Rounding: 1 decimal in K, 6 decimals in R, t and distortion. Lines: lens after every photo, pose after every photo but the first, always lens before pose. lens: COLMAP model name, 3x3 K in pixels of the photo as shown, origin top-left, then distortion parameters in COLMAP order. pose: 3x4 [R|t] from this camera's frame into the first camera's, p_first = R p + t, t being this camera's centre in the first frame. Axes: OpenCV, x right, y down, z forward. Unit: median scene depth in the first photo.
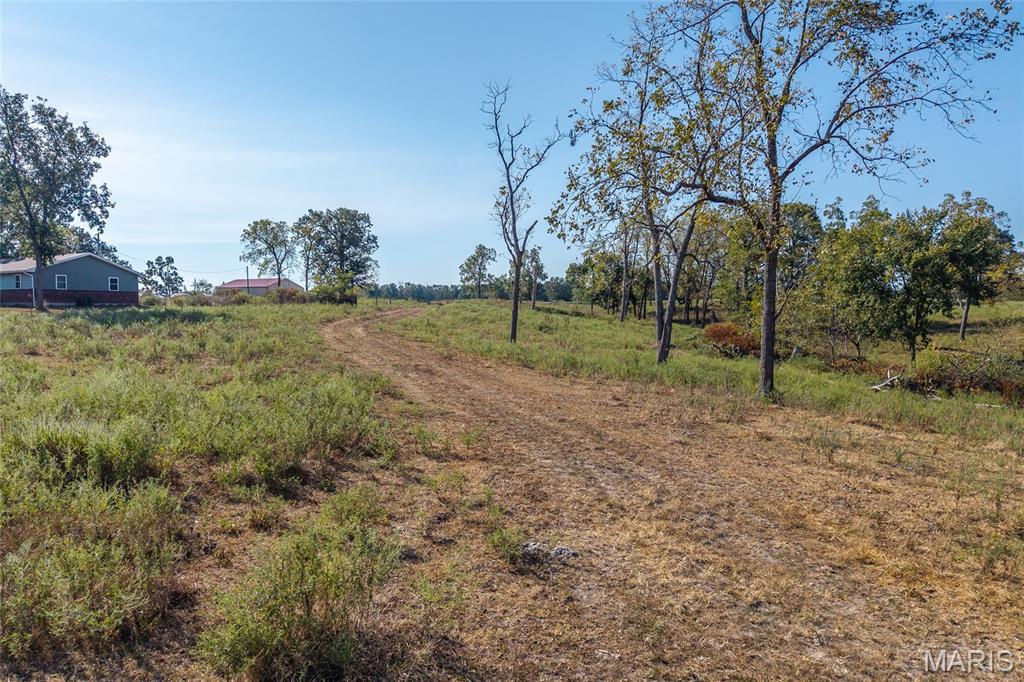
lens RADIAL K [[713.5, 0, 509.7], [0, 713.5, 348.0], [0, 0, 1]] dist [0.031152, -0.007779]
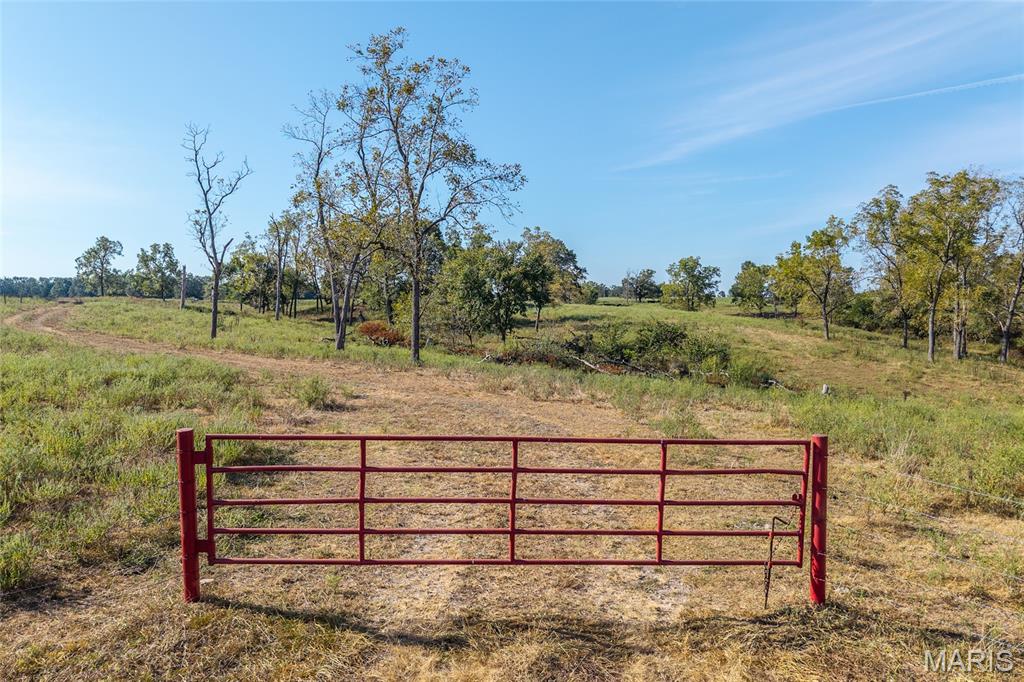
lens RADIAL K [[713.5, 0, 509.7], [0, 713.5, 348.0], [0, 0, 1]] dist [0.031152, -0.007779]
pose [[0.879002, -0.023153, 0.476255, -0.109422], [0.022023, 0.999726, 0.007954, 0.009695], [-0.476309, 0.003497, 0.879271, -0.259174]]
